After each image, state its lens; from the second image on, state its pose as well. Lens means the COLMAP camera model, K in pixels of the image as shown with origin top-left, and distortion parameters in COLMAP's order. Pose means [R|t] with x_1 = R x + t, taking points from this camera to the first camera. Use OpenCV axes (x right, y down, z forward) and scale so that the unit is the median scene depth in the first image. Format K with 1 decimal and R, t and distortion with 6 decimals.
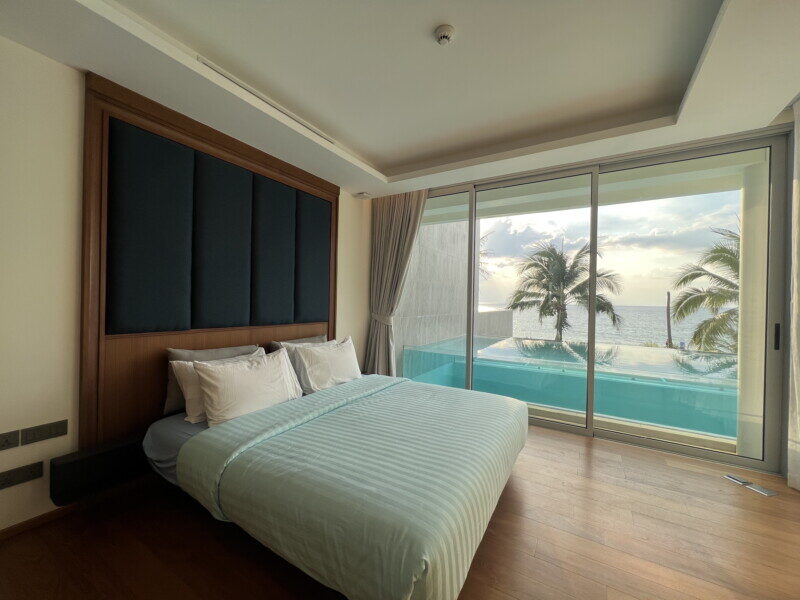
lens RADIAL K [[318.7, 0, 403.5], [0, 318.7, 303.7], [0, 0, 1]] dist [-0.001000, 0.001005]
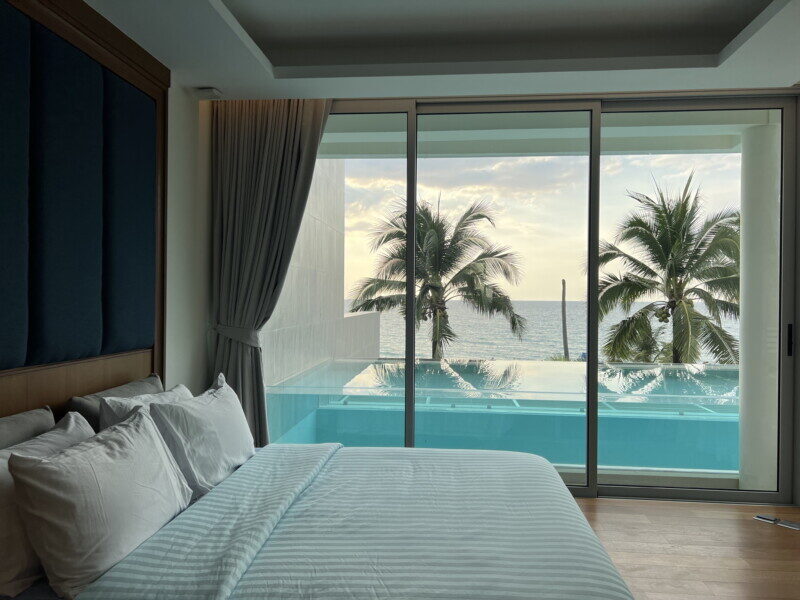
lens RADIAL K [[596.7, 0, 401.5], [0, 596.7, 300.8], [0, 0, 1]] dist [0.037015, -0.022935]
pose [[0.900605, -0.015808, 0.434350, -0.258365], [0.016107, 0.999866, 0.002991, -0.010235], [-0.434339, 0.004302, 0.900739, 0.015784]]
